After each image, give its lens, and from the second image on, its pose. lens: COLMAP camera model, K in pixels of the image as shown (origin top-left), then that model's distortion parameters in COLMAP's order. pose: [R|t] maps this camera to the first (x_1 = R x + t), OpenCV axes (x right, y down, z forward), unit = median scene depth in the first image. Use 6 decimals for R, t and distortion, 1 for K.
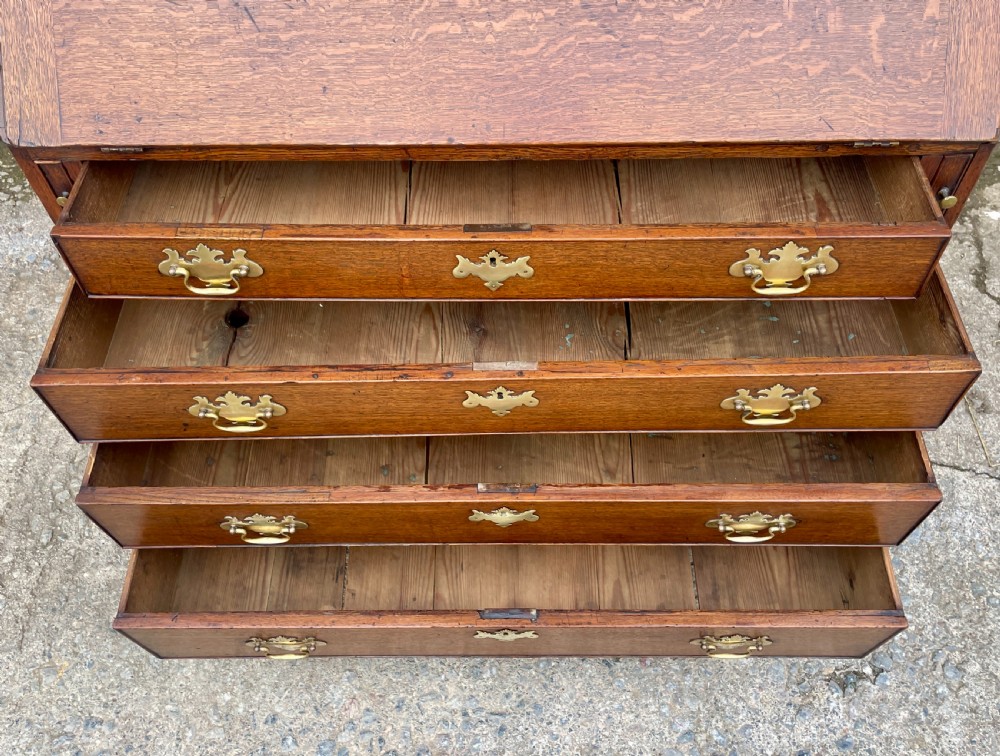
lens RADIAL K [[890.0, 0, 500.4], [0, 890.0, 336.1], [0, 0, 1]] dist [0.050010, -0.047989]
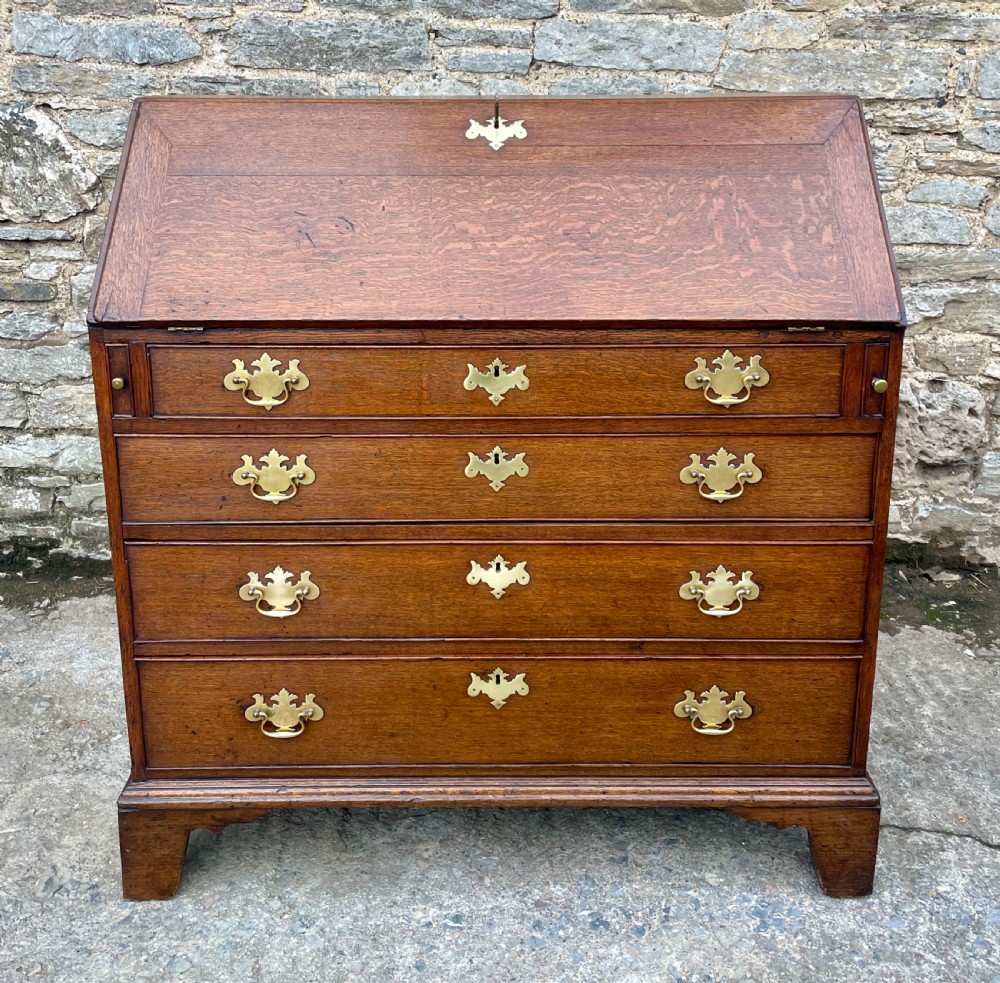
lens RADIAL K [[1126.6, 0, 507.0], [0, 1126.6, 370.4], [0, 0, 1]] dist [0.047458, 0.000000]
pose [[0.999573, 0.017715, 0.023218, -0.017618], [0.000101, 0.792914, -0.609334, 0.516124], [-0.029204, 0.609076, 0.792574, -0.121858]]
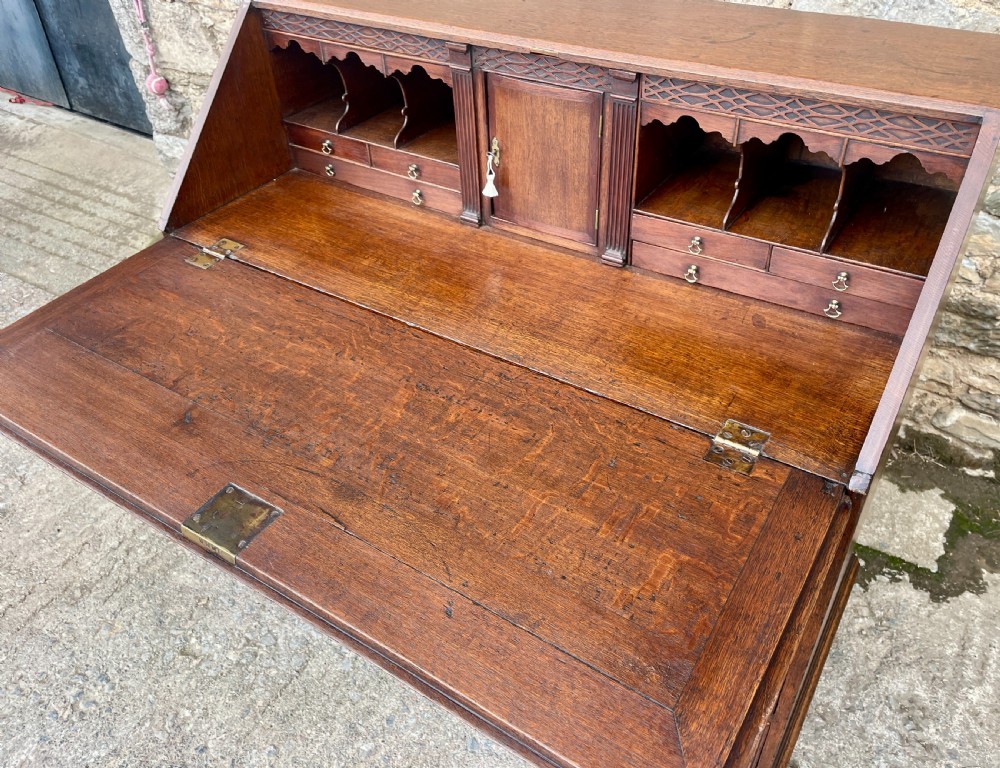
lens RADIAL K [[786.2, 0, 513.2], [0, 786.2, 383.5], [0, 0, 1]] dist [0.079819, -0.107831]
pose [[0.849881, 0.328437, -0.412107, 0.363676], [-0.407413, 0.905519, -0.118530, -0.046209], [0.334241, 0.268634, 0.903393, 0.072362]]
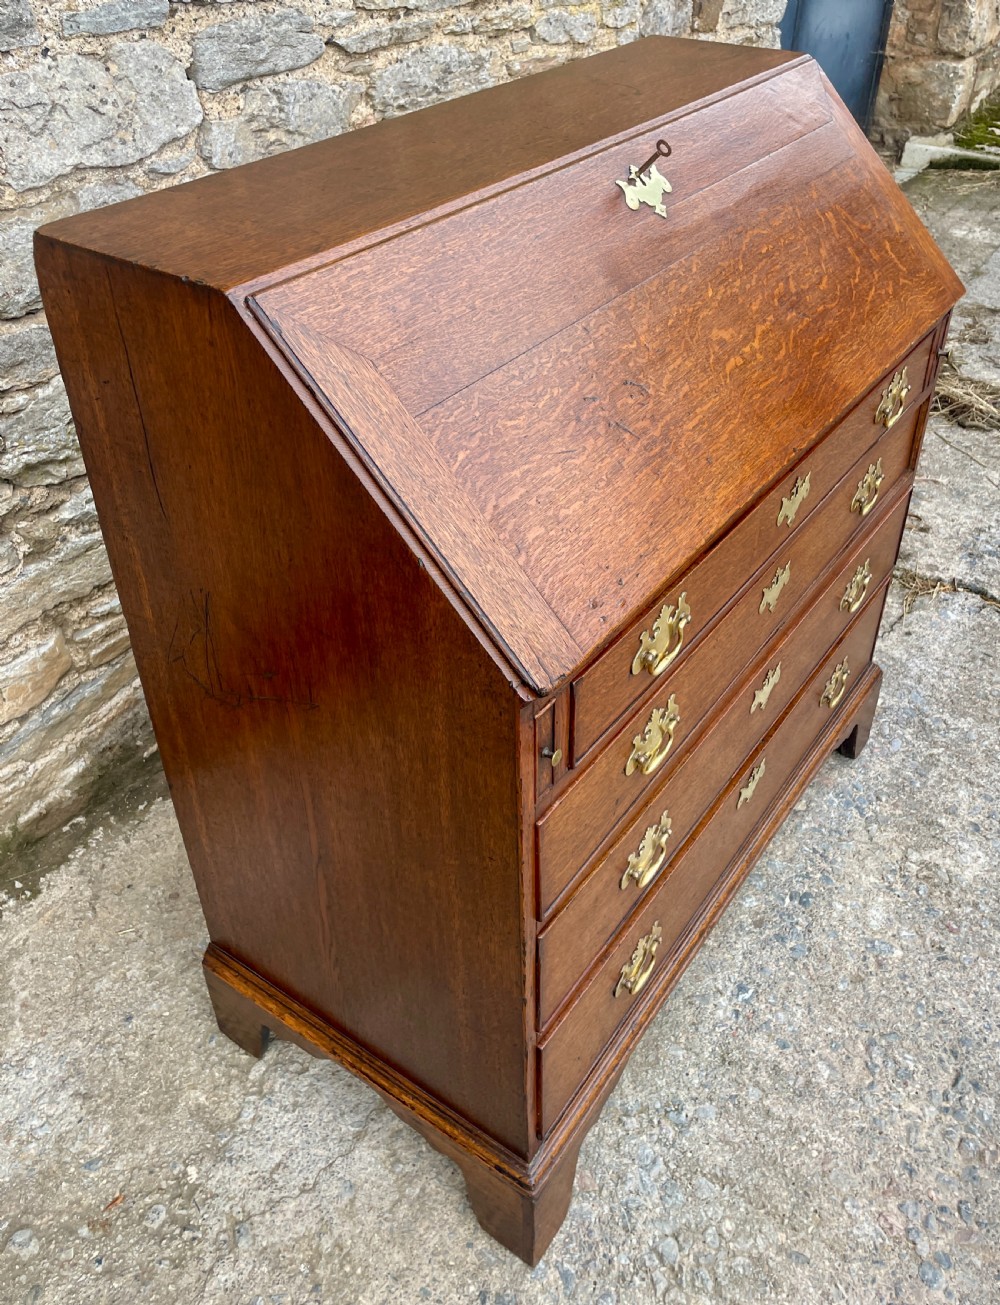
lens RADIAL K [[1116.8, 0, 530.2], [0, 1116.8, 574.6], [0, 0, 1]] dist [0.081773, -0.103189]
pose [[0.559355, -0.457994, 0.690915, -0.763431], [0.652886, 0.756982, -0.026779, -0.181645], [-0.510746, 0.466068, 0.722439, 0.202524]]
